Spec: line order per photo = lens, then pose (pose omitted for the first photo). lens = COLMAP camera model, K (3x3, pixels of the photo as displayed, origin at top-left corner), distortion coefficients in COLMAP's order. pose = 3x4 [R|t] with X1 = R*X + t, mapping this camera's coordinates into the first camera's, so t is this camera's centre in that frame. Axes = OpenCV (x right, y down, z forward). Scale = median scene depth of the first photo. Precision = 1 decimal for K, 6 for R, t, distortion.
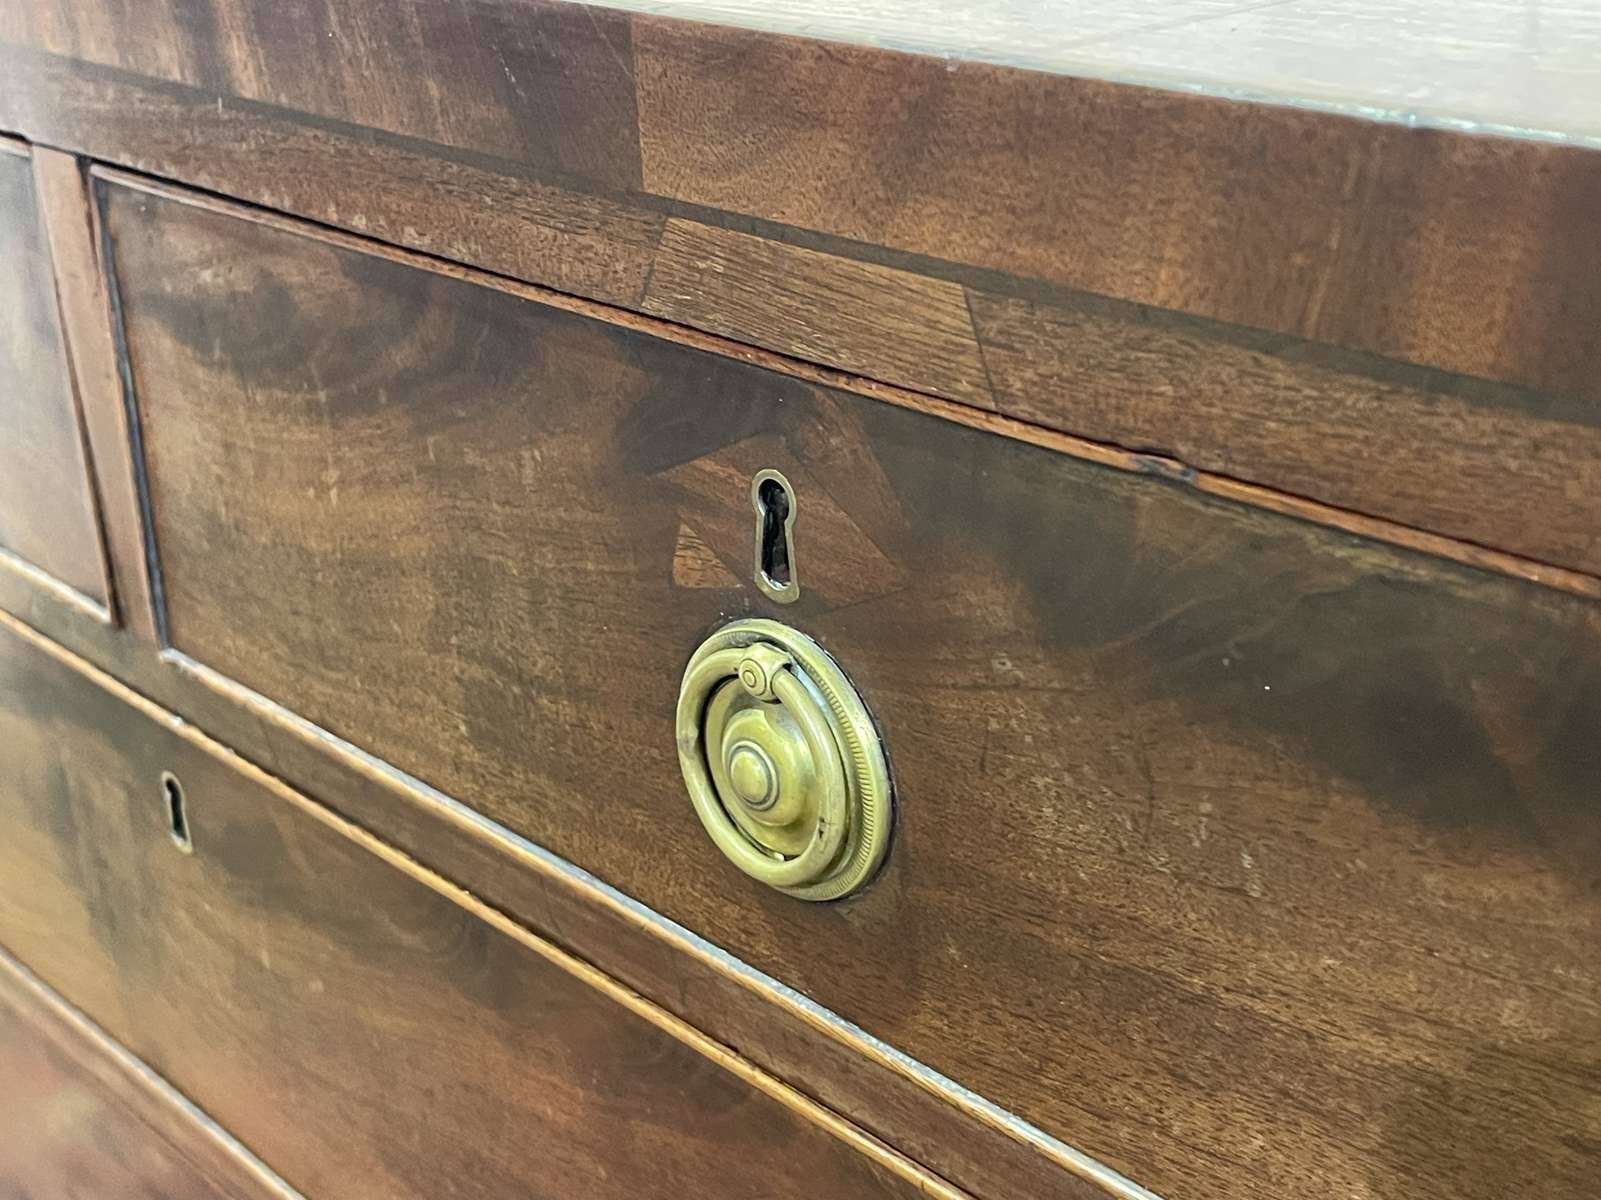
lens RADIAL K [[2386.7, 0, 800.5], [0, 2386.7, 600.0], [0, 0, 1]] dist [0.164932, -0.605573]
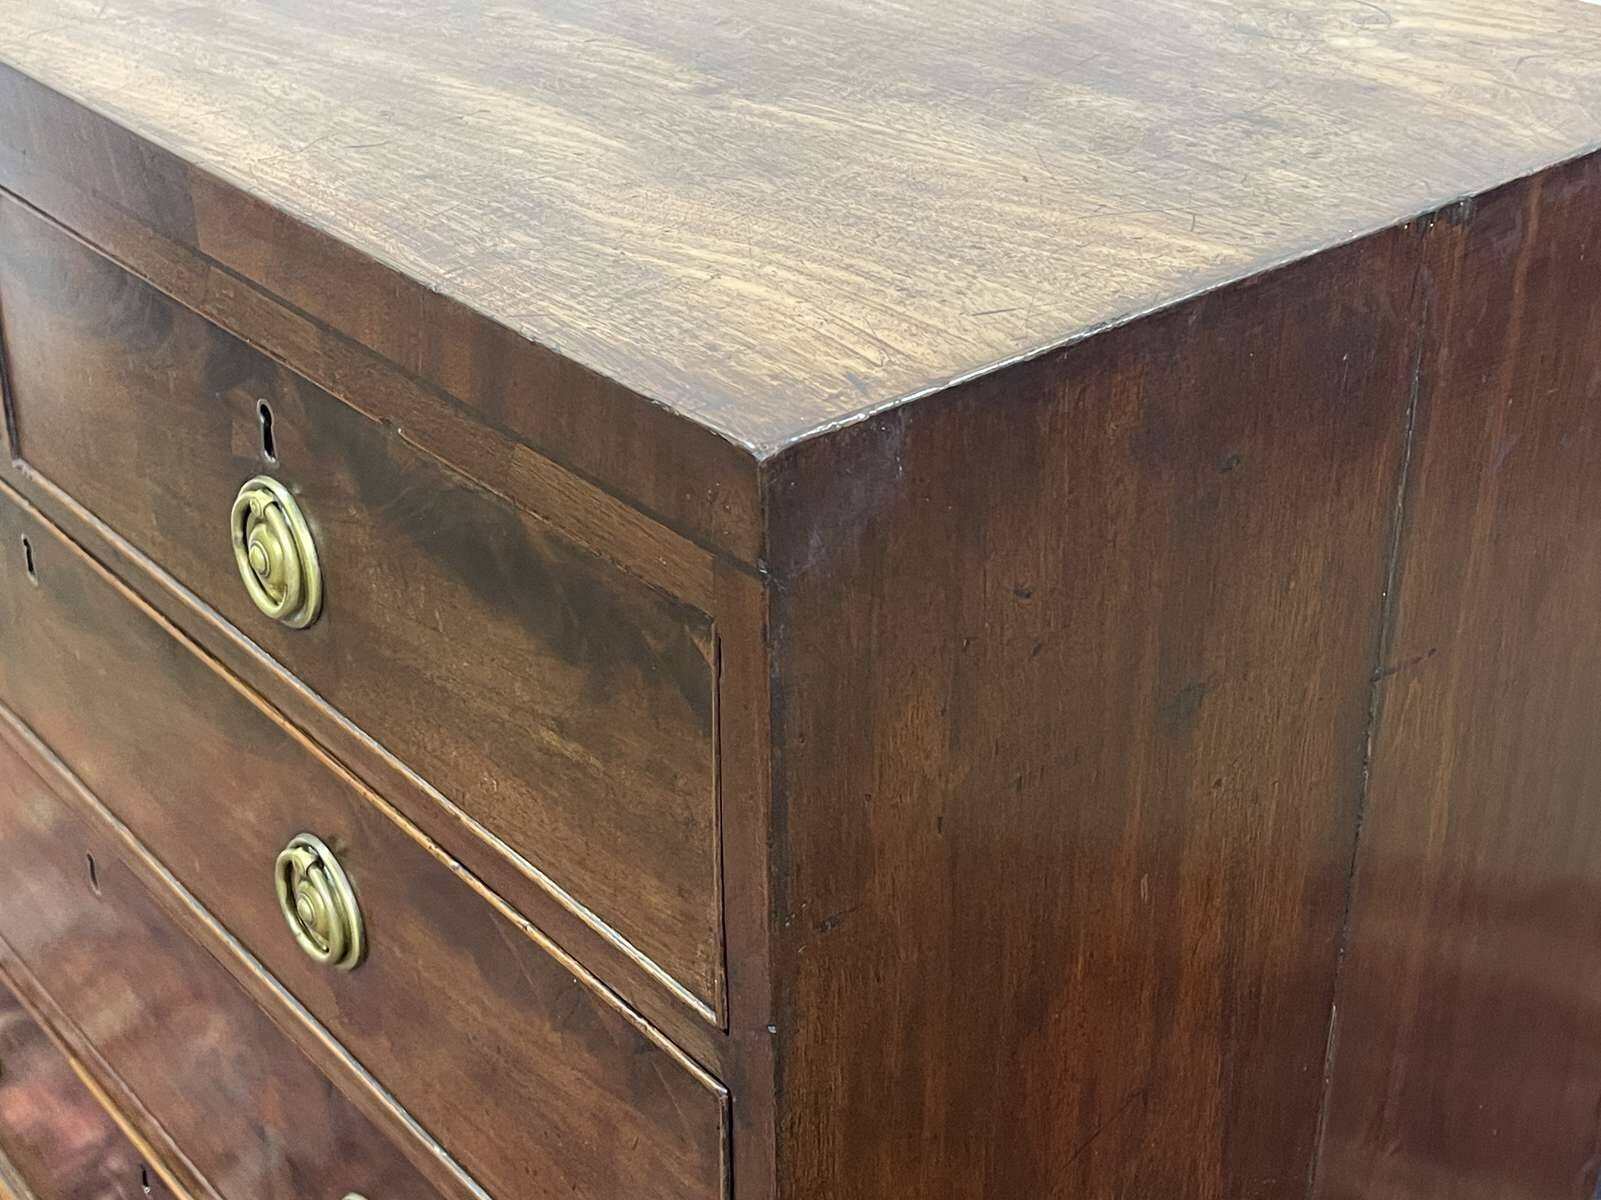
lens RADIAL K [[2386.7, 0, 800.5], [0, 2386.7, 600.0], [0, 0, 1]] dist [0.164932, -0.605573]
pose [[0.996795, 0.069313, -0.039933, 0.484381], [-0.065728, 0.994209, 0.085014, -0.083786], [0.045594, -0.082117, 0.995579, -0.871272]]
